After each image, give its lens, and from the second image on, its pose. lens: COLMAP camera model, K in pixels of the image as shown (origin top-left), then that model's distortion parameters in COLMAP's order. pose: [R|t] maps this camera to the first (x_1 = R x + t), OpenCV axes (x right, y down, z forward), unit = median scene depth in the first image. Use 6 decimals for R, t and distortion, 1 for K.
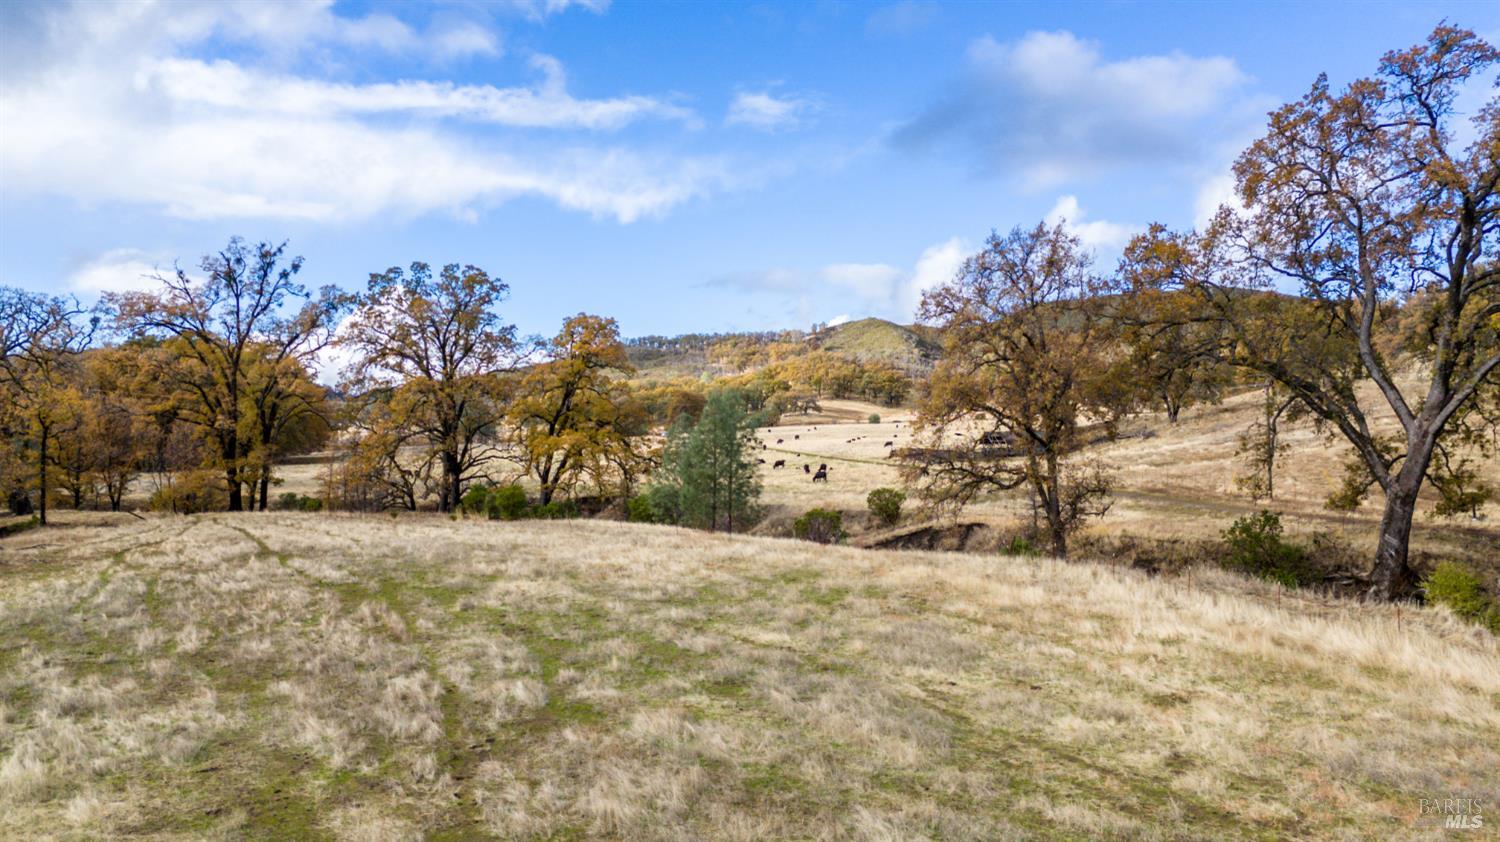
lens RADIAL K [[1069.9, 0, 751.7], [0, 1069.9, 411.2], [0, 0, 1]] dist [0.052533, -0.002736]
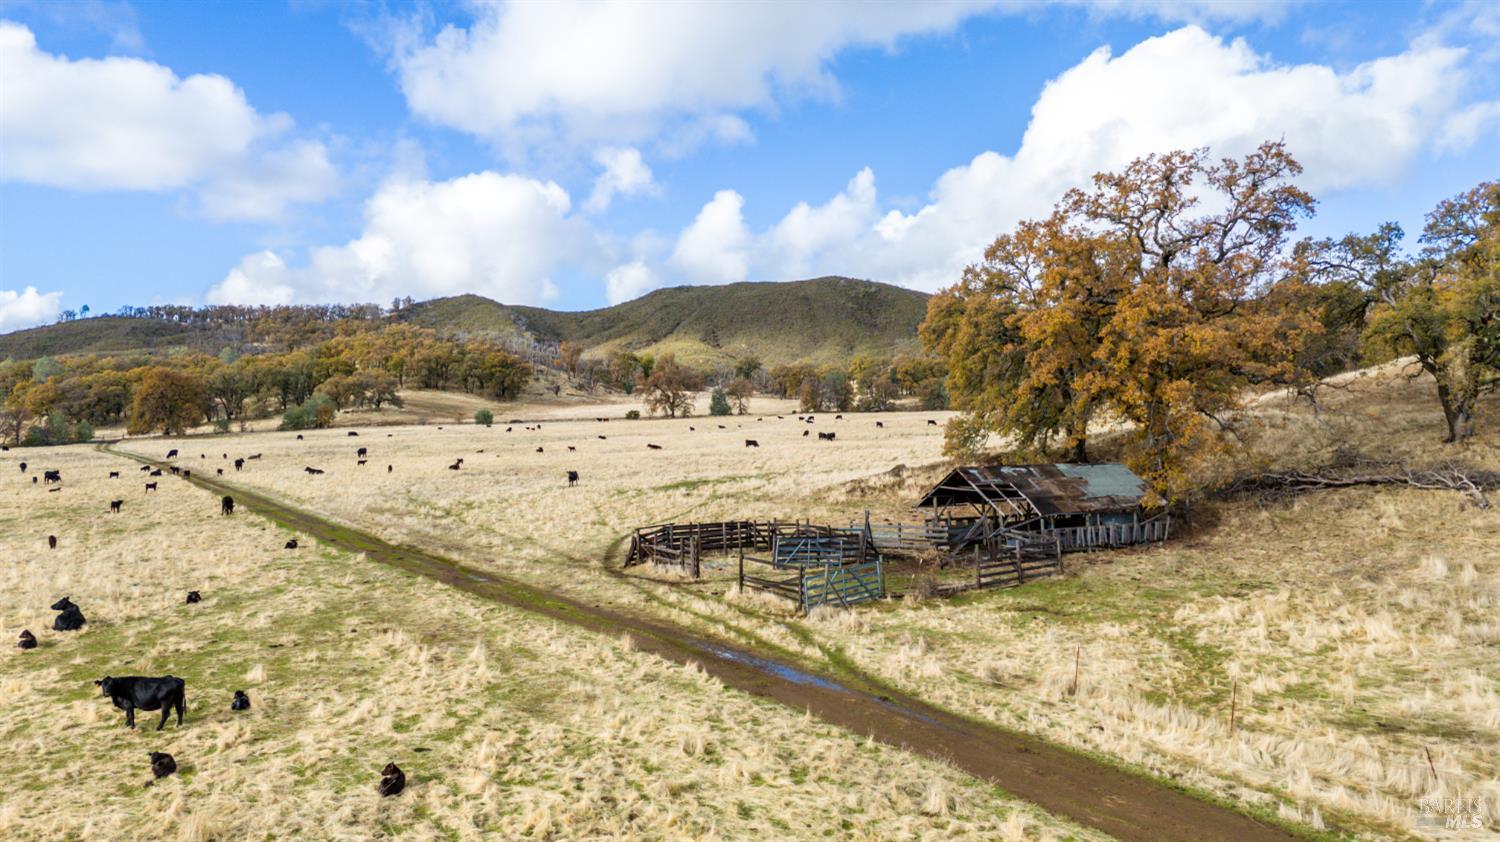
lens RADIAL K [[1069.9, 0, 751.7], [0, 1069.9, 411.2], [0, 0, 1]] dist [0.052533, -0.002736]
pose [[0.930343, 0.009591, 0.366565, 0.018130], [-0.010256, 0.999947, -0.000135, 0.001258], [-0.366547, -0.003634, 0.930392, 0.244224]]
